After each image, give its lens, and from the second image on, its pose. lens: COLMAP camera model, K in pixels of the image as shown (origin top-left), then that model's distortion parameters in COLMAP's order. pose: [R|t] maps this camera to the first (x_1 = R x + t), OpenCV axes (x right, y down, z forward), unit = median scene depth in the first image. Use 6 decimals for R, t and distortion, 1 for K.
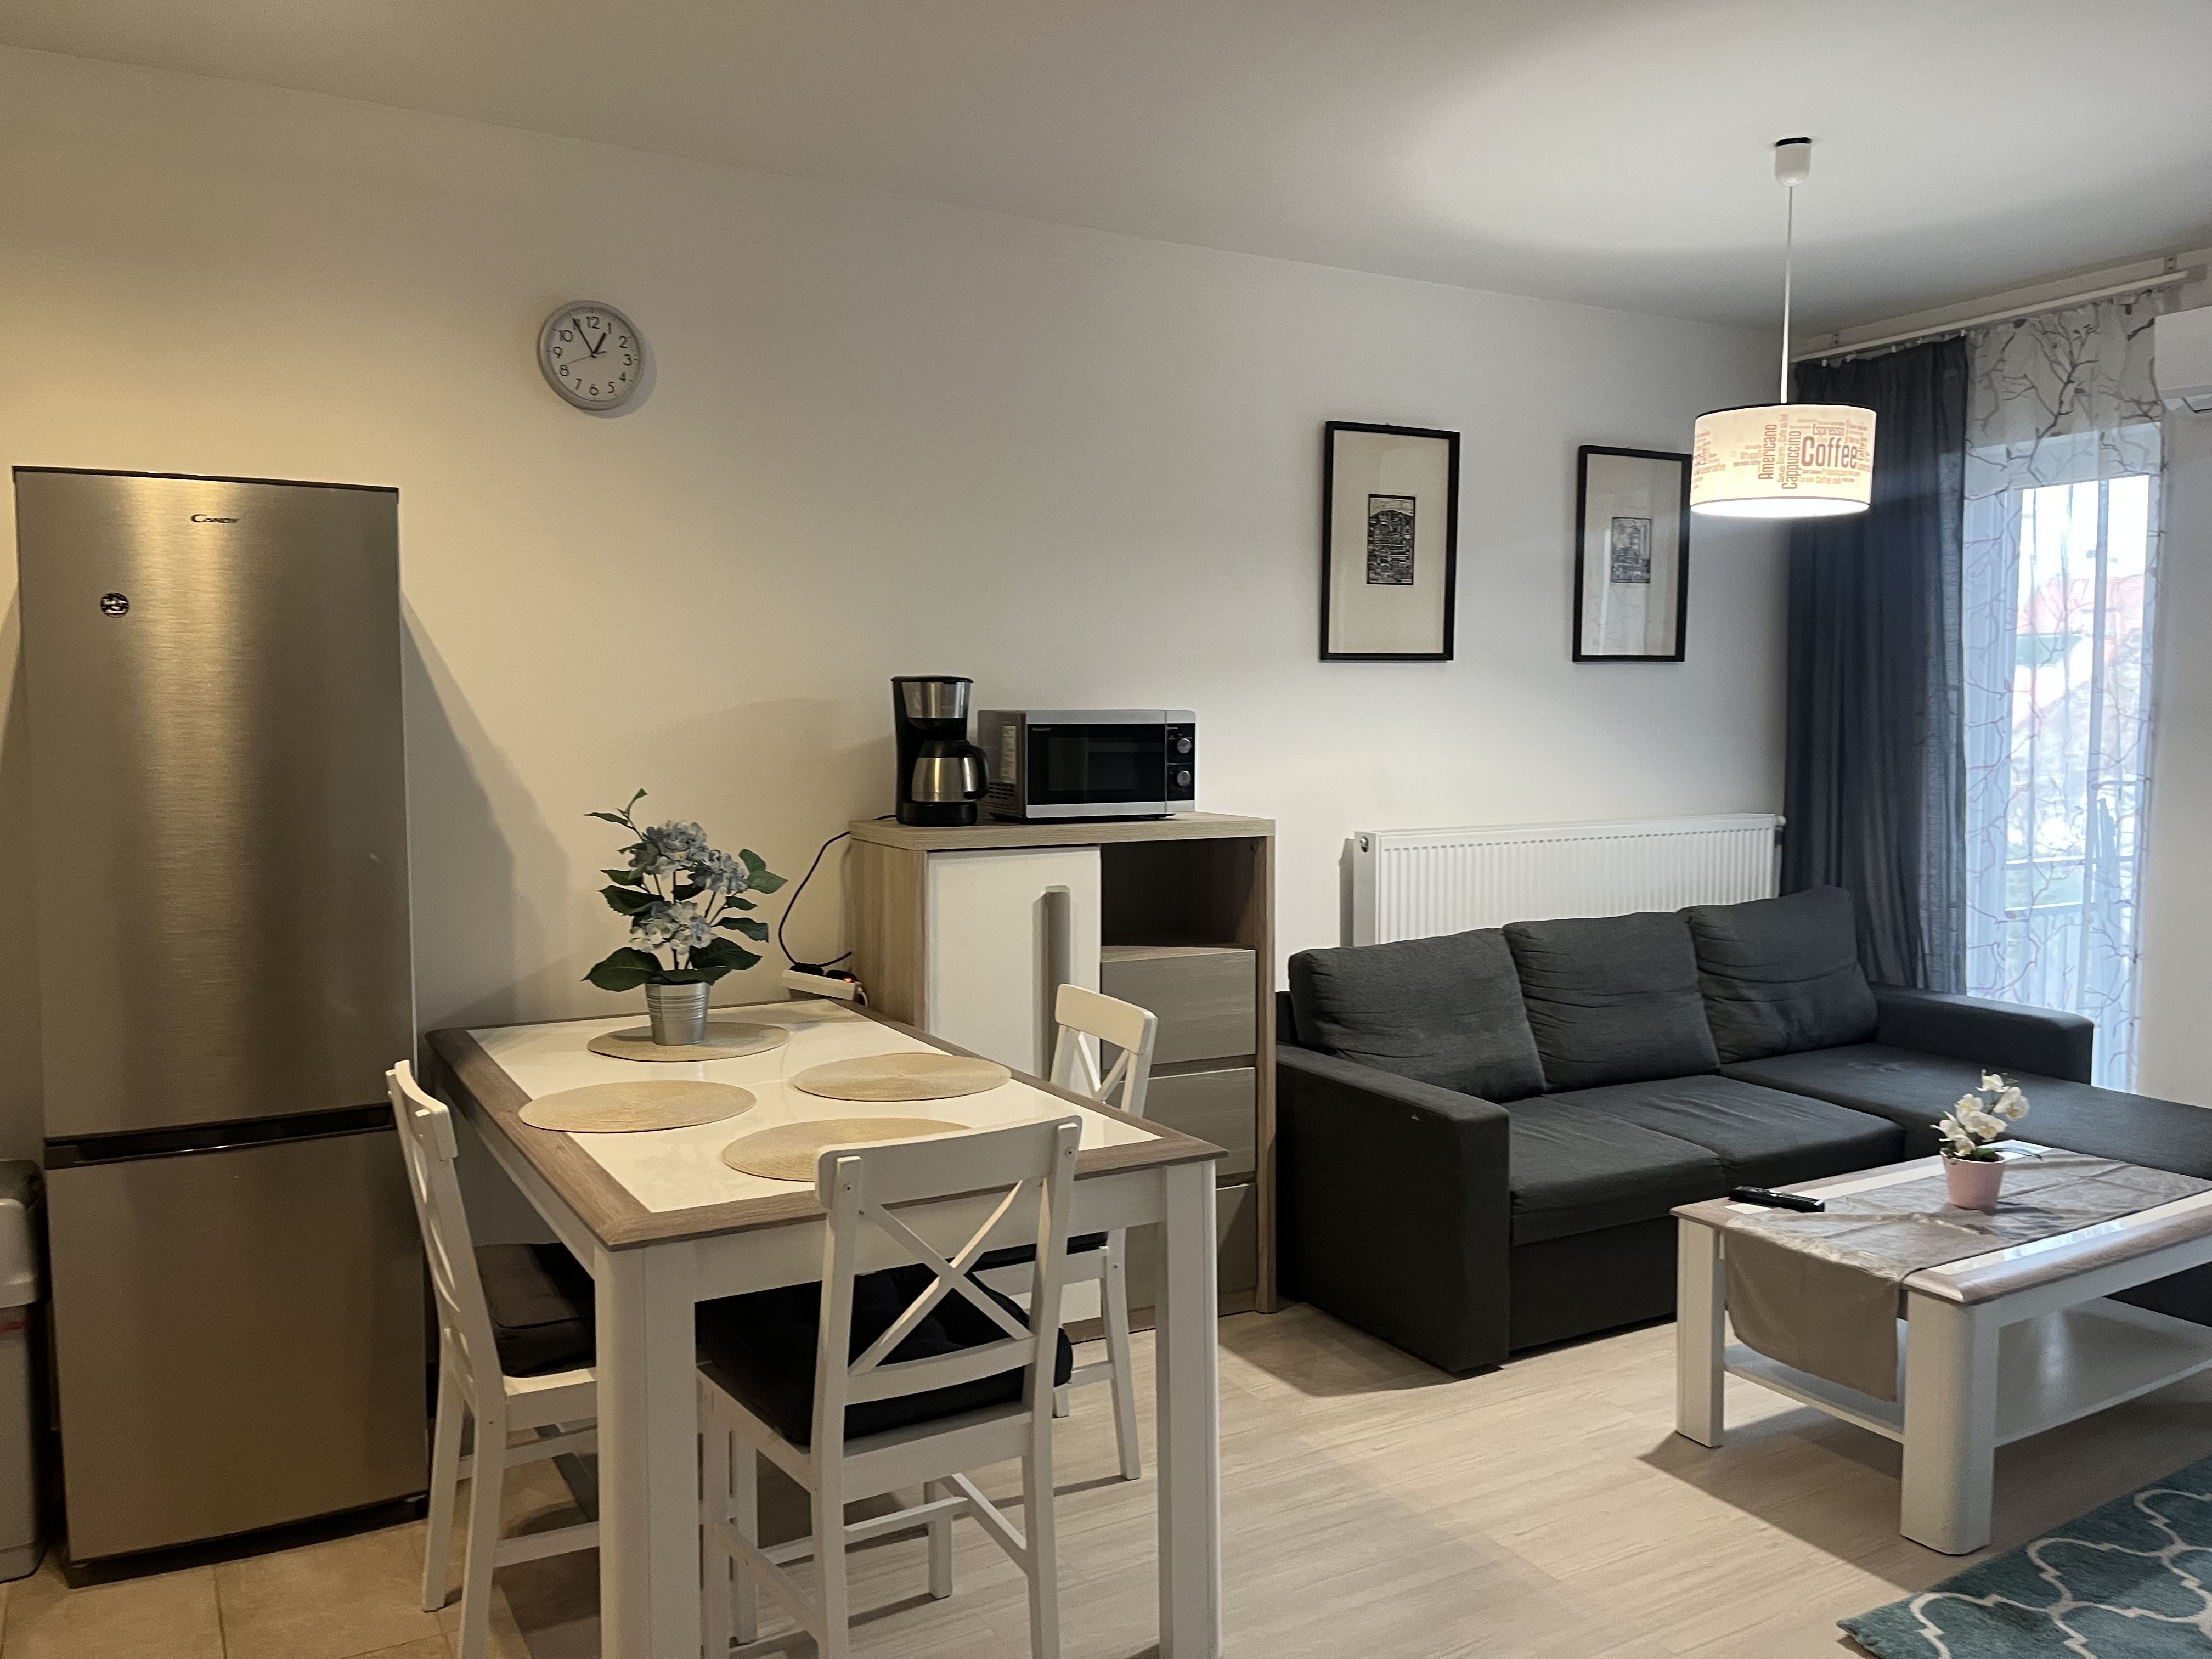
lens RADIAL K [[1679.1, 0, 1103.6], [0, 1679.1, 827.2], [0, 0, 1]] dist [-0.007504, -0.005110]
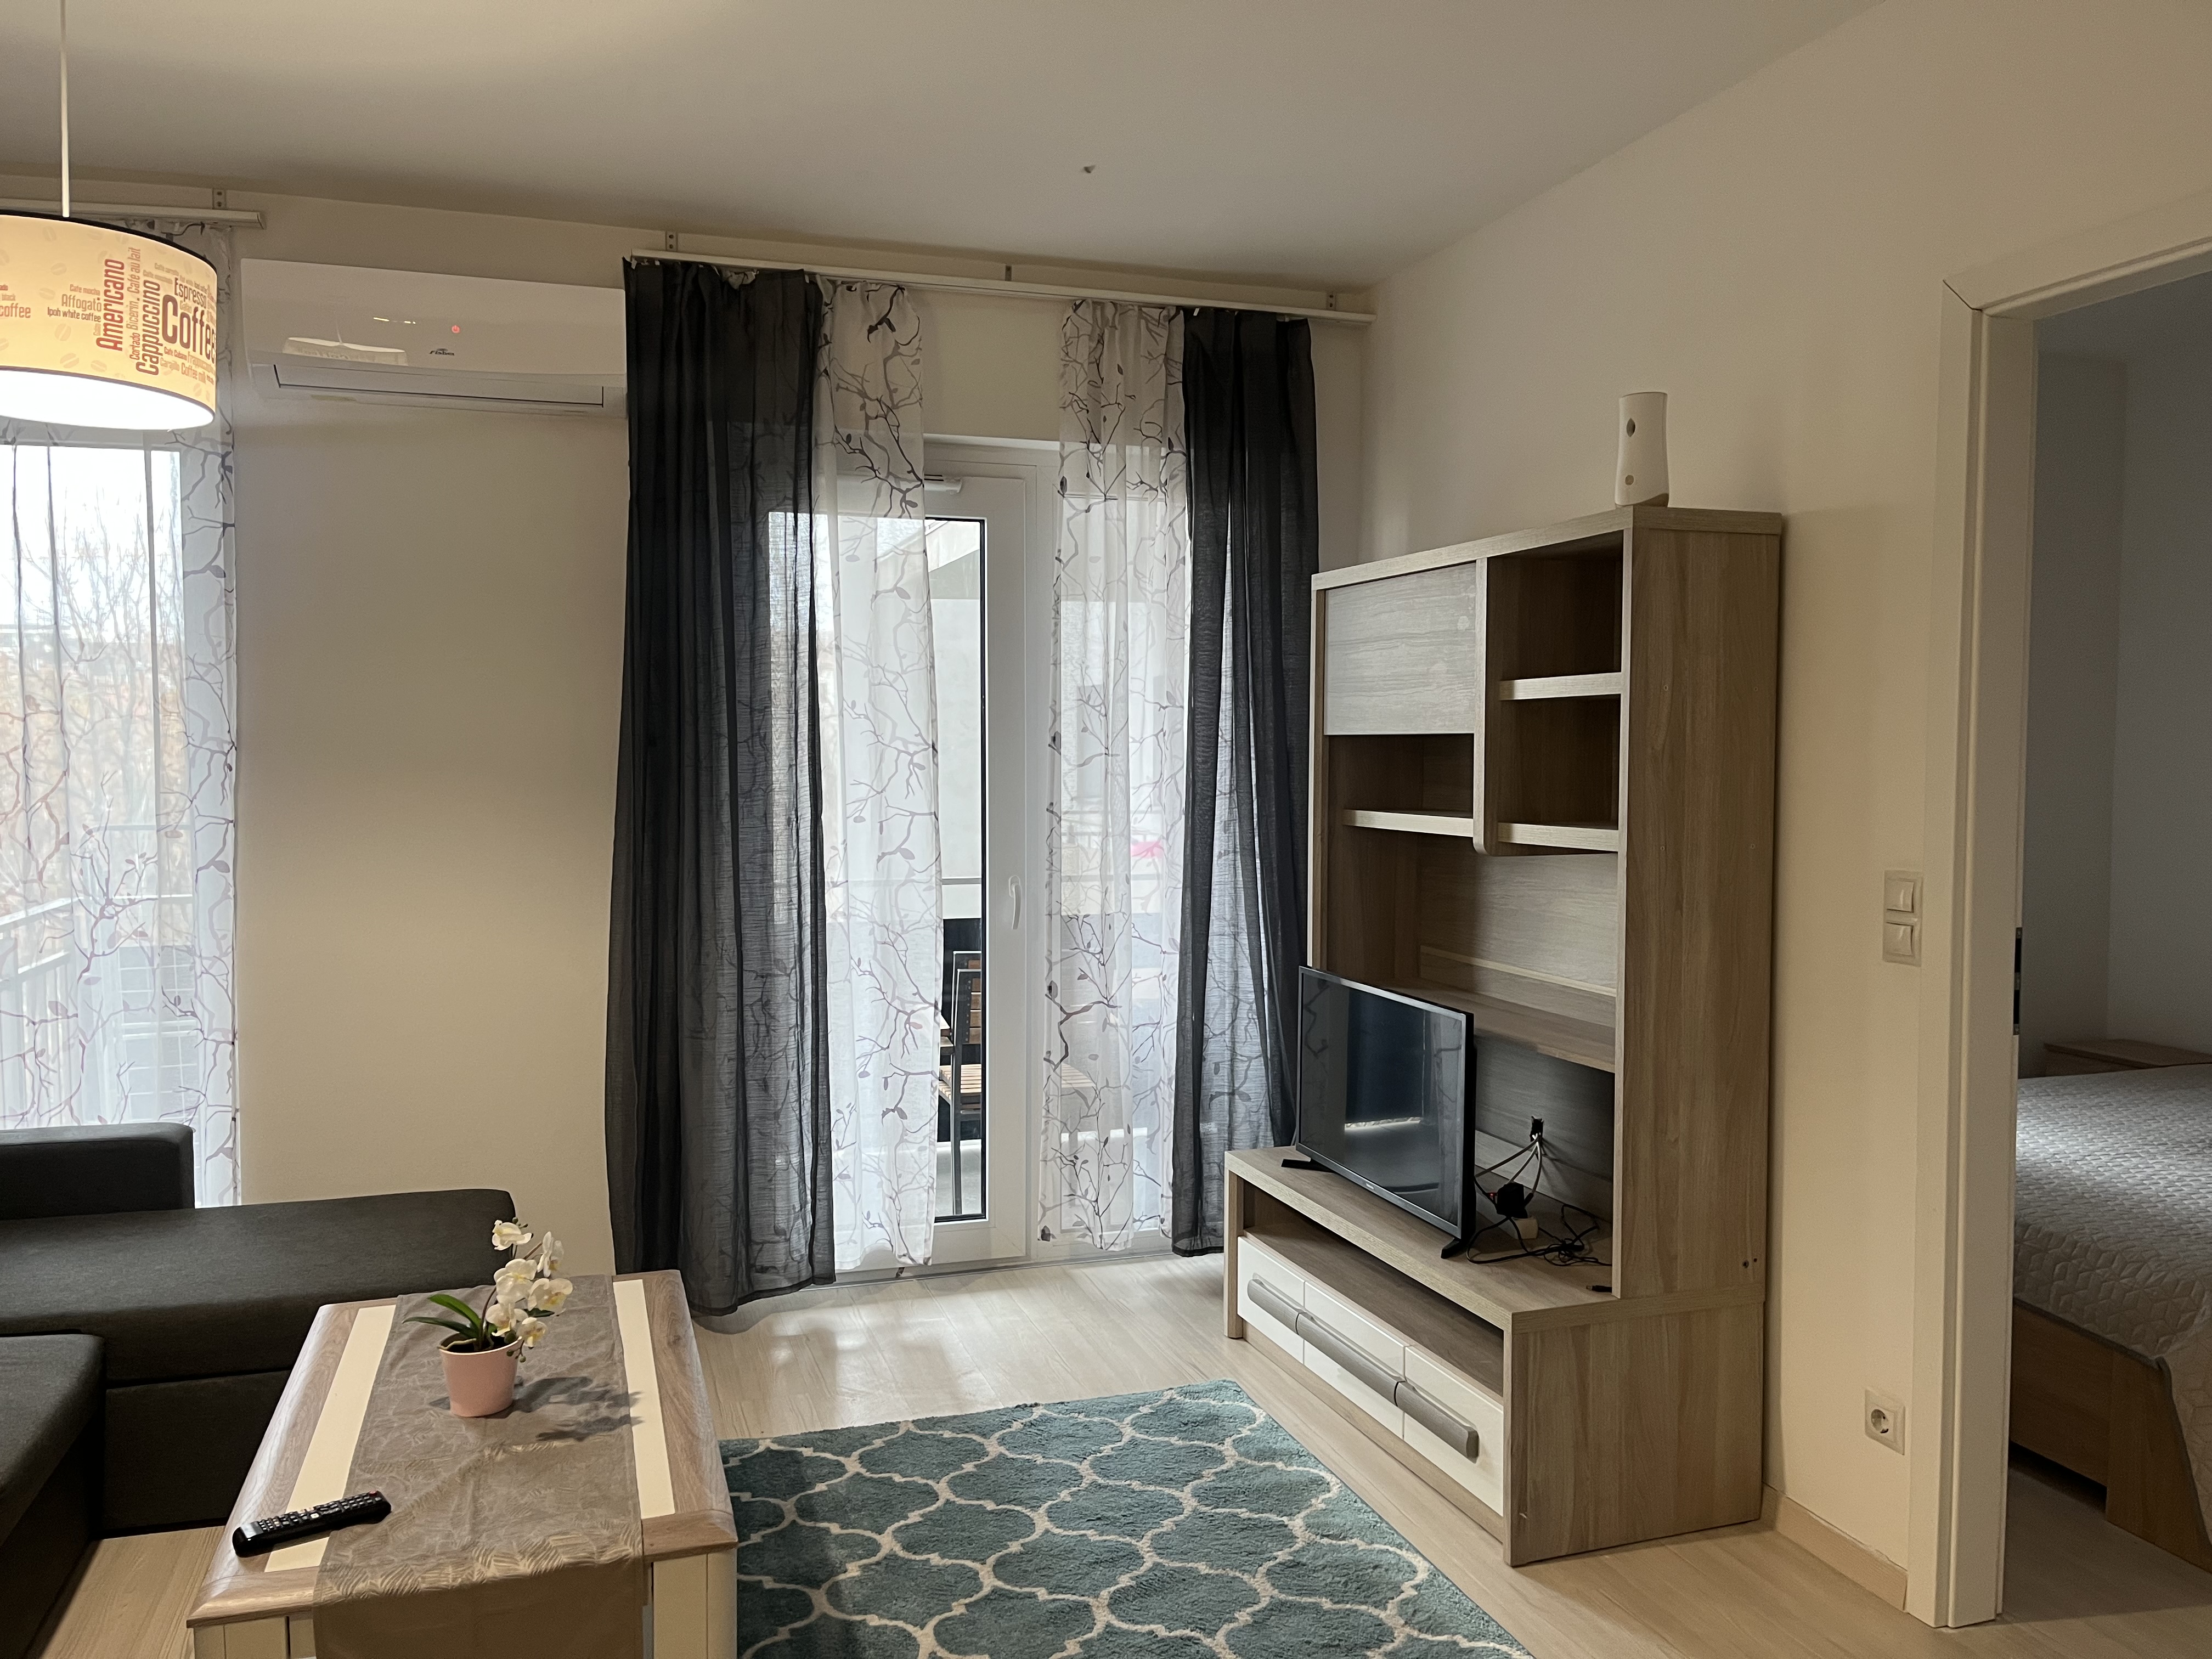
lens RADIAL K [[1679.1, 0, 1102.0], [0, 1679.1, 817.0], [0, 0, 1]] dist [-0.007504, -0.005110]
pose [[0.212030, -0.043172, 0.976309, -0.130009], [0.070964, 0.997067, 0.028678, -0.034543], [-0.974683, 0.063202, 0.214472, 0.570720]]
